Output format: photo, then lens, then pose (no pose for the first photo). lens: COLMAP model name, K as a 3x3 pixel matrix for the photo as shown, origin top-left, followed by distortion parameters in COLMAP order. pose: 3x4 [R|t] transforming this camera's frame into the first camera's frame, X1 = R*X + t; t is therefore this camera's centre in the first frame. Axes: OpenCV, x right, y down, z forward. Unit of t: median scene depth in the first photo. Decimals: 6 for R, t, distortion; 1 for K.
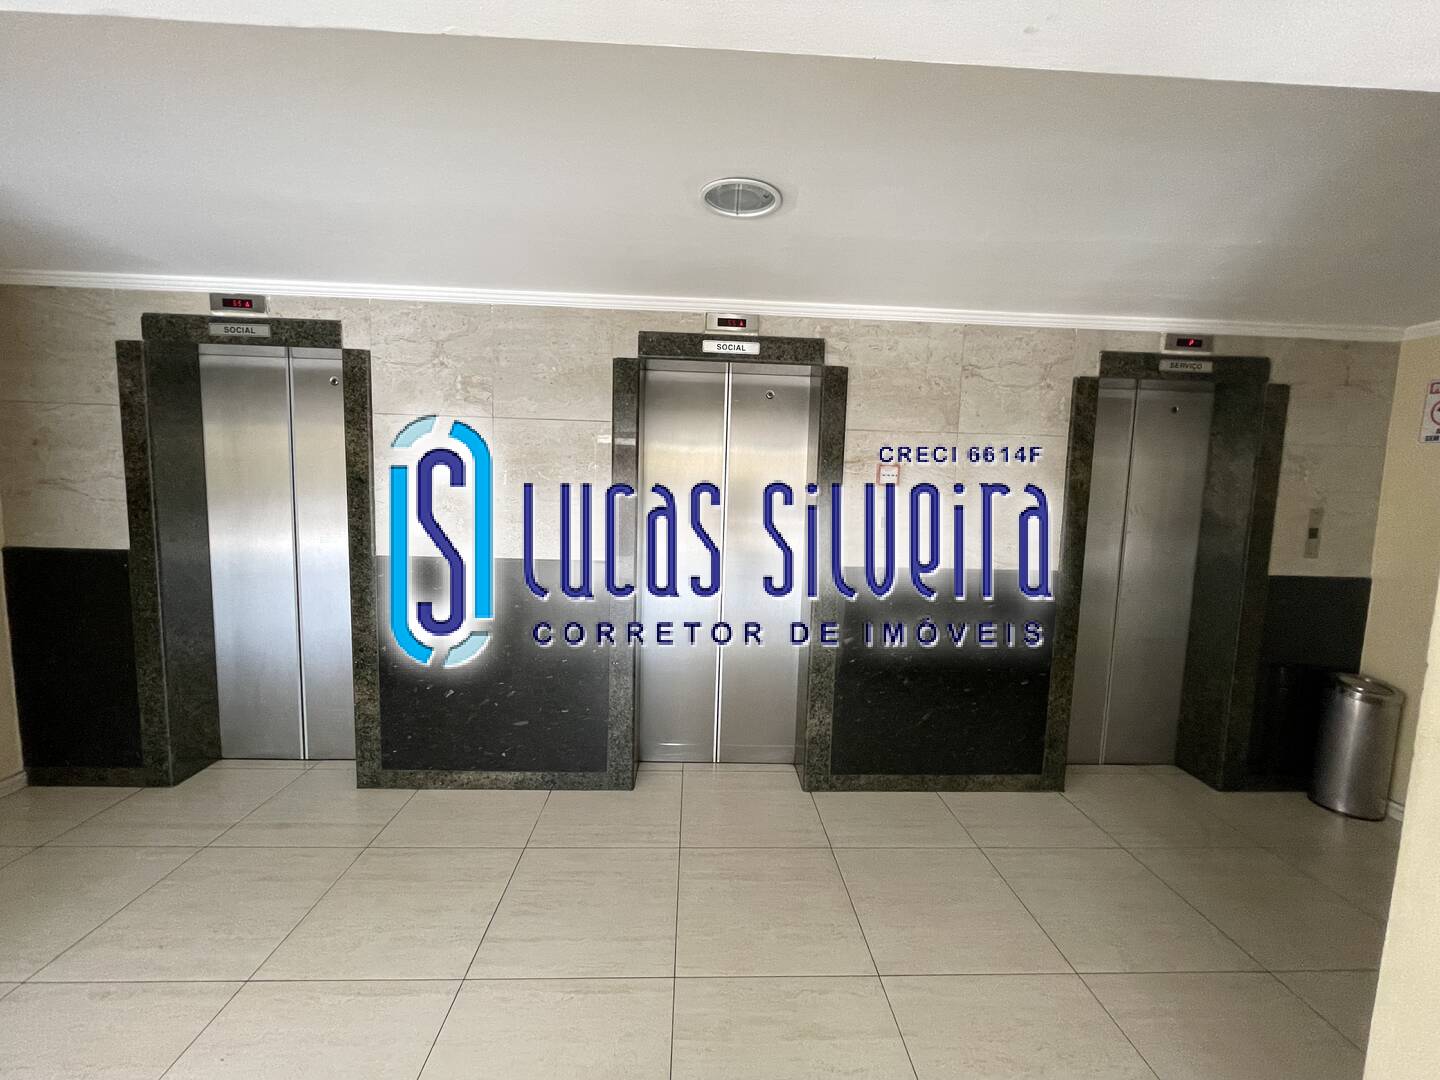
lens RADIAL K [[583.1, 0, 720.1], [0, 583.1, 535.4], [0, 0, 1]] dist [0.000500, -0.000455]
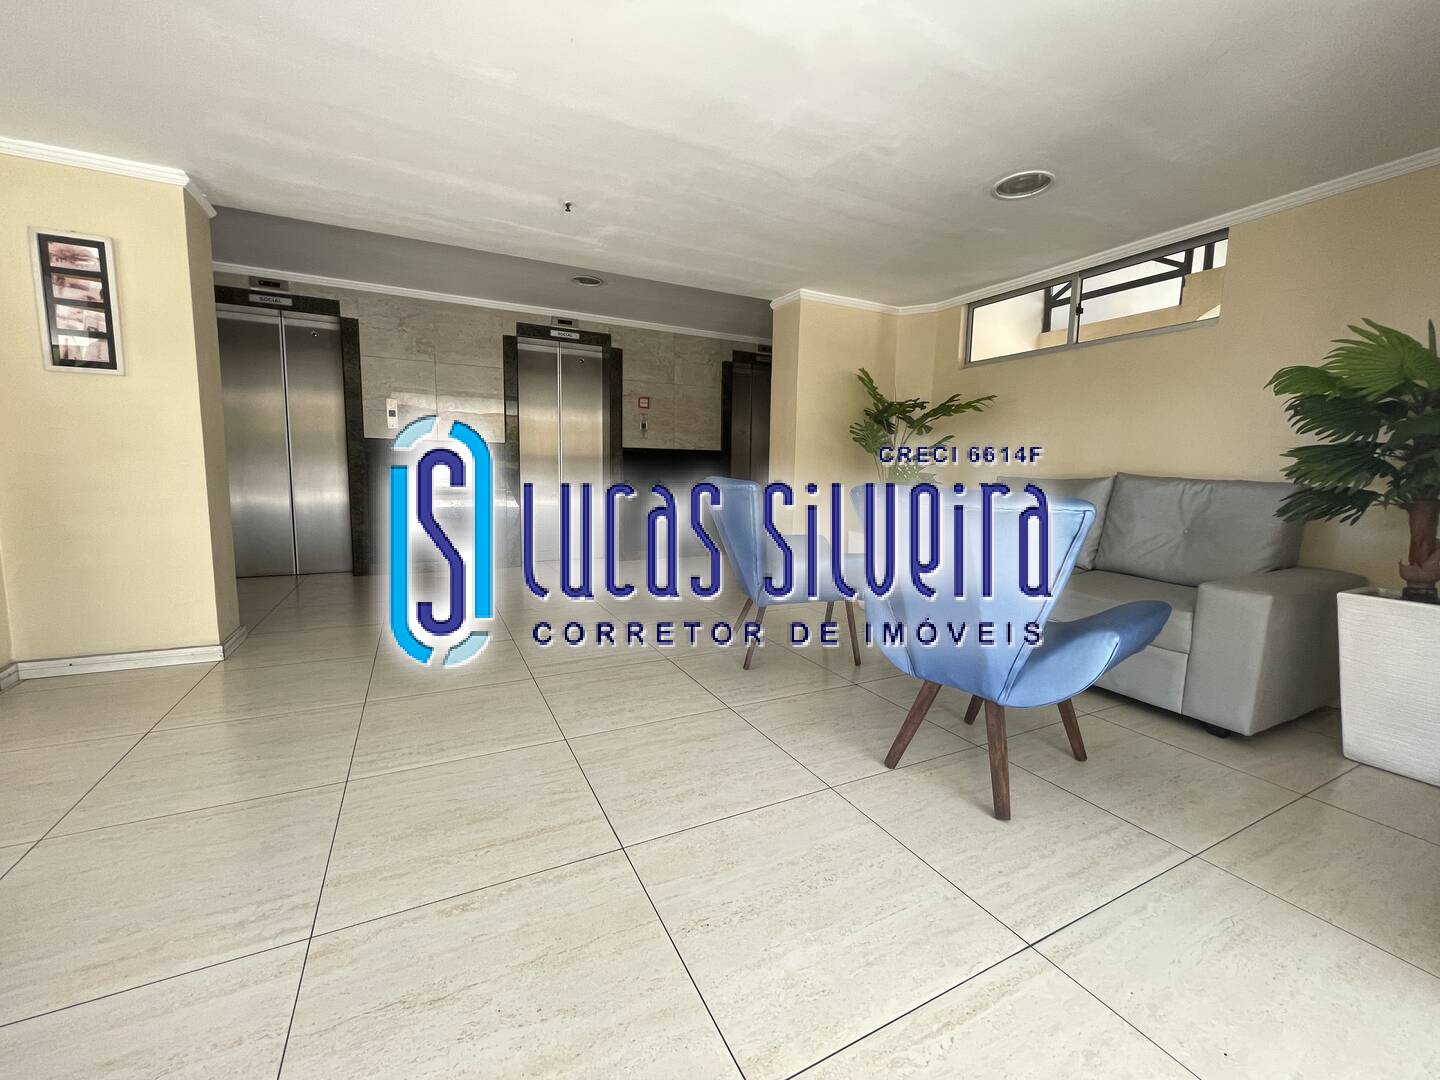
lens RADIAL K [[583.1, 0, 716.7], [0, 583.1, 542.0], [0, 0, 1]] dist [0.000500, -0.000455]
pose [[0.904554, -0.066094, 0.421206, -0.397940], [0.056269, 0.997776, 0.035728, 0.343092], [-0.422631, -0.008617, 0.906261, -1.031782]]
